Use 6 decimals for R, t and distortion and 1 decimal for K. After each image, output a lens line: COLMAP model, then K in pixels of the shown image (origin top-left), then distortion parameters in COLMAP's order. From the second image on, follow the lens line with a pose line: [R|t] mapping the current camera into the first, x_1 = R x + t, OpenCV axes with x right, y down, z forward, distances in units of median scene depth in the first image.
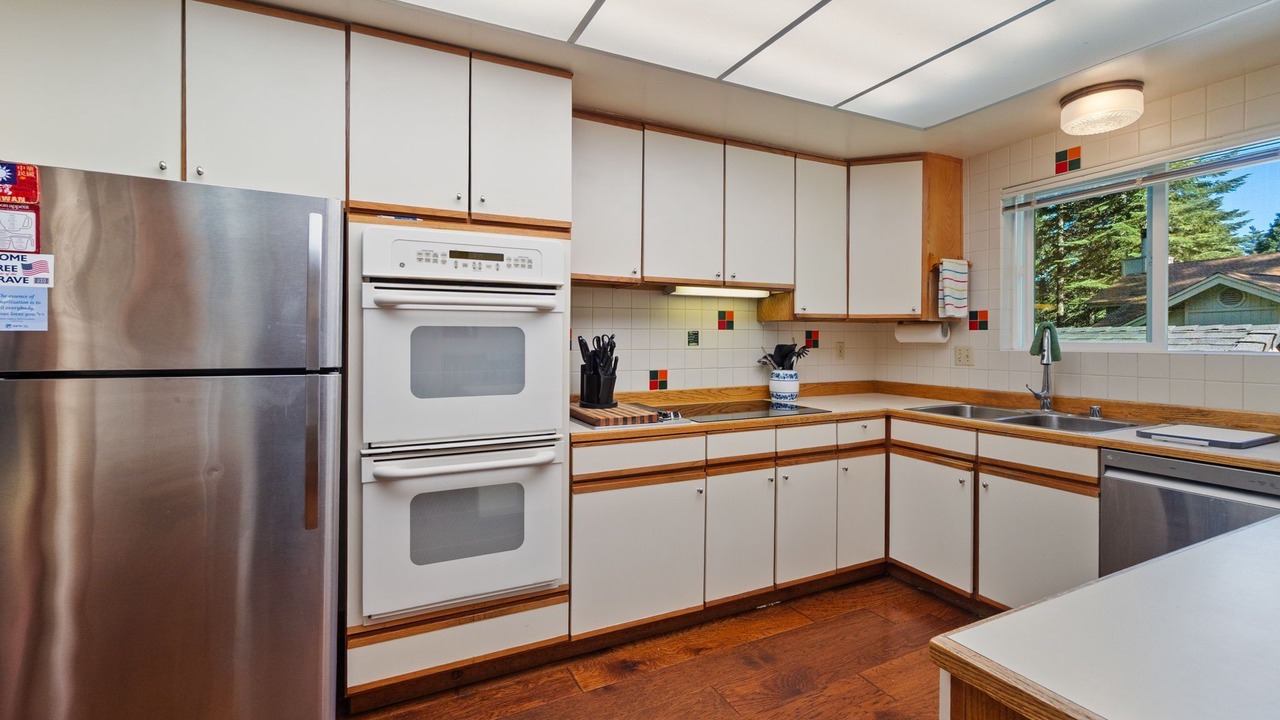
lens RADIAL K [[560.8, 0, 624.1], [0, 560.8, 342.5], [0, 0, 1]] dist [-0.008457, 0.001214]
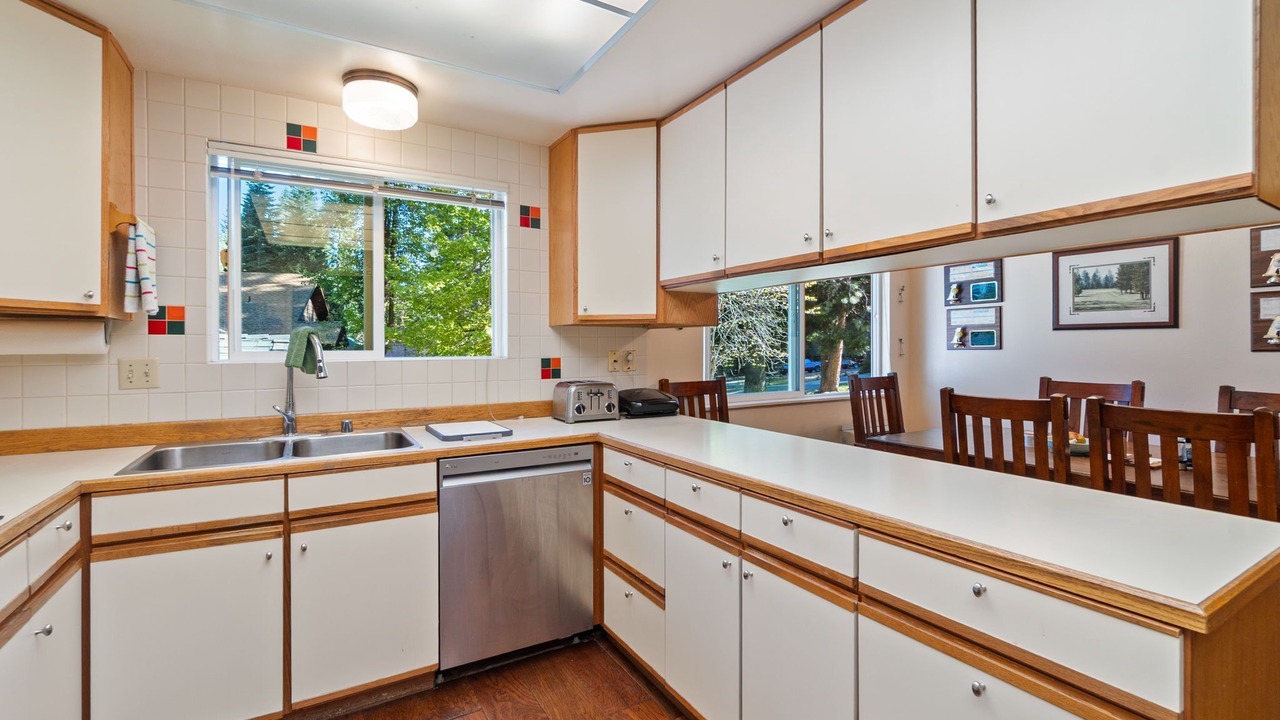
lens RADIAL K [[560.8, 0, 644.9], [0, 560.8, 347.4], [0, 0, 1]] dist [-0.008457, 0.001214]
pose [[-0.109618, -0.002696, 0.993970, -0.110459], [0.010458, 0.999938, 0.003865, -0.003871], [-0.993919, 0.010818, -0.109583, 0.563952]]
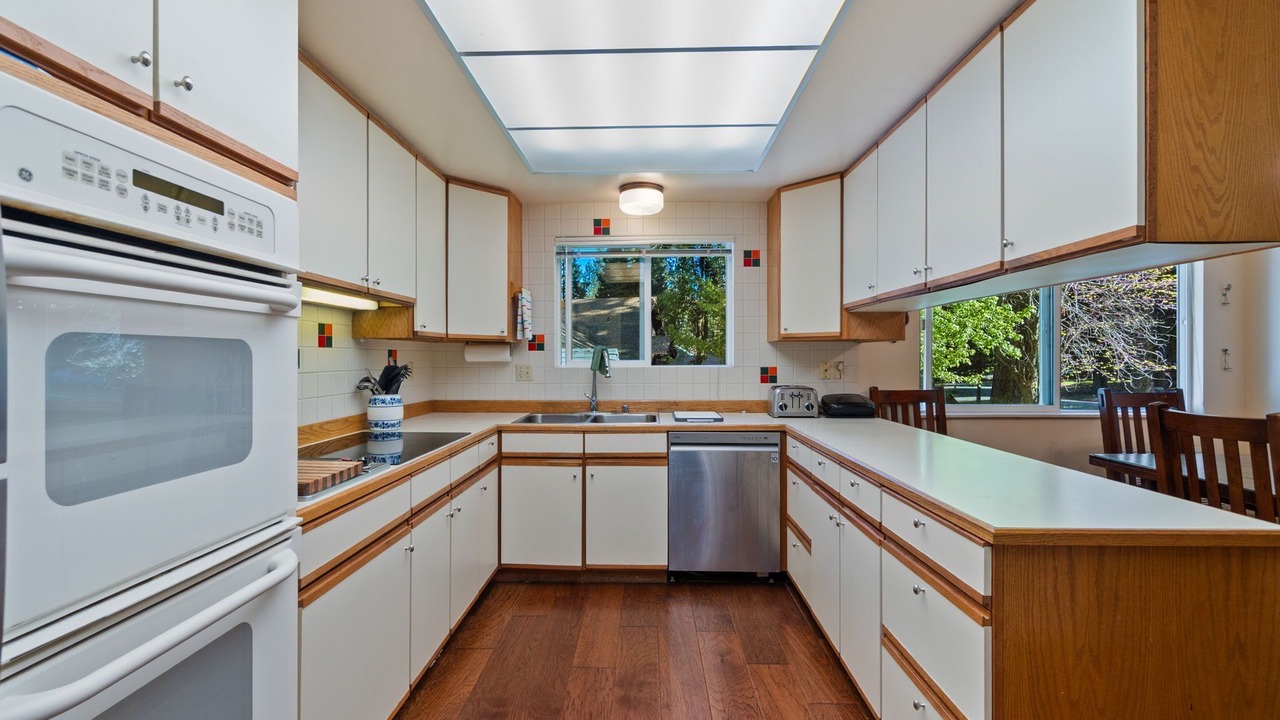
lens RADIAL K [[560.8, 0, 641.0], [0, 560.8, 358.8], [0, 0, 1]] dist [-0.008457, 0.001214]
pose [[0.442318, -0.004062, 0.896849, -0.382857], [0.008324, 0.999965, 0.000424, -0.004315], [-0.896820, 0.007277, 0.442336, 0.305058]]
